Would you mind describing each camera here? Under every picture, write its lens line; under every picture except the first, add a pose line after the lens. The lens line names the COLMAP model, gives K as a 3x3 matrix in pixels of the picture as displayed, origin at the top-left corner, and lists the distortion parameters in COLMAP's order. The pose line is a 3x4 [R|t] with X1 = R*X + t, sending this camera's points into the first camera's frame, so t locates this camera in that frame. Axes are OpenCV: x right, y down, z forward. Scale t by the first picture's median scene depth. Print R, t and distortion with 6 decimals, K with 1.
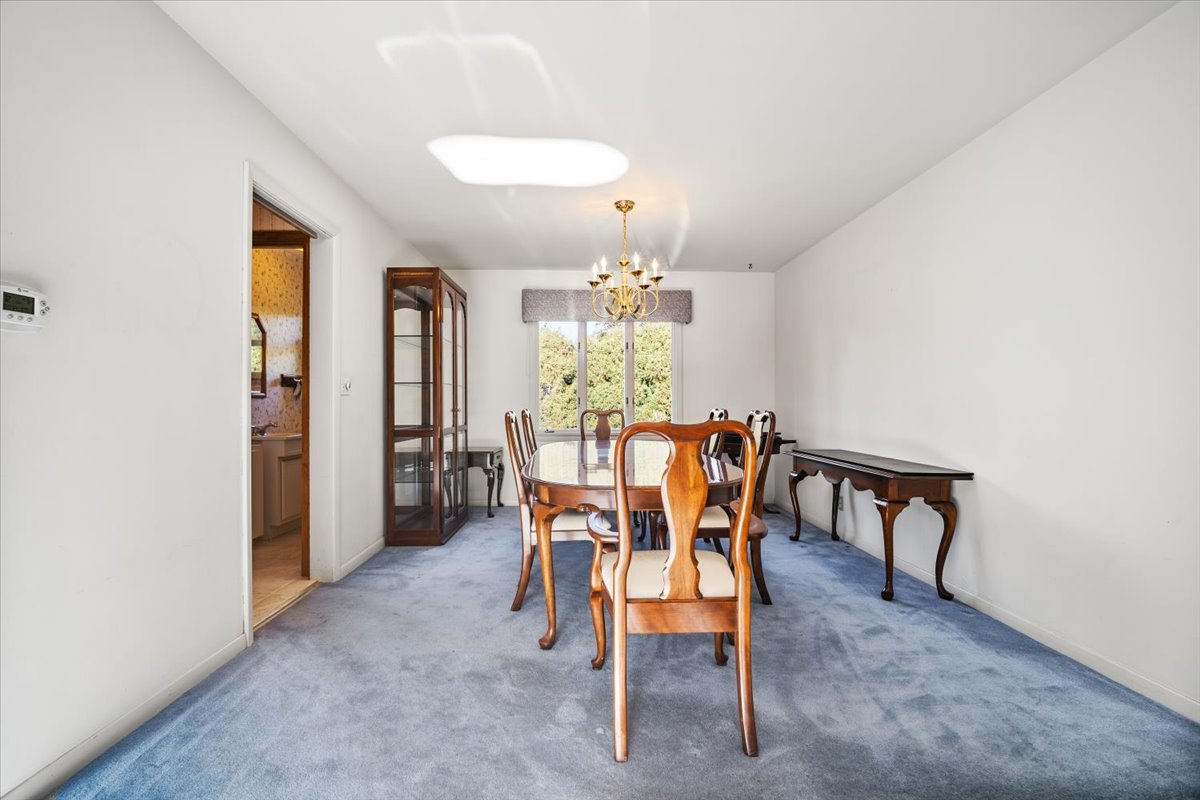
lens RADIAL K [[522.0, 0, 596.8], [0, 522.0, 402.2], [0, 0, 1]] dist [-0.013104, 0.000805]
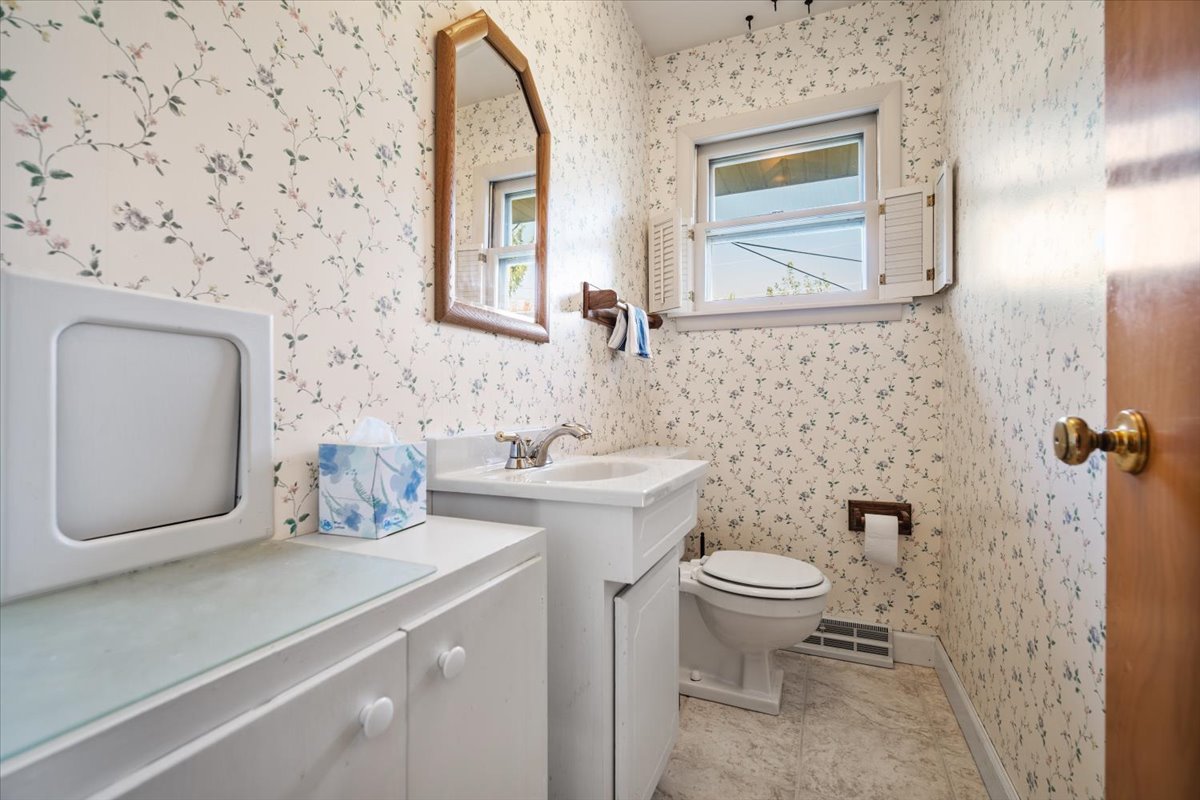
lens RADIAL K [[522.0, 0, 601.2], [0, 522.0, 402.7], [0, 0, 1]] dist [-0.013104, 0.000805]
pose [[0.909495, 0.001983, -0.415710, -0.461669], [-0.002480, 0.999997, -0.000655, 0.027599], [0.415707, 0.001627, 0.909497, 0.703569]]
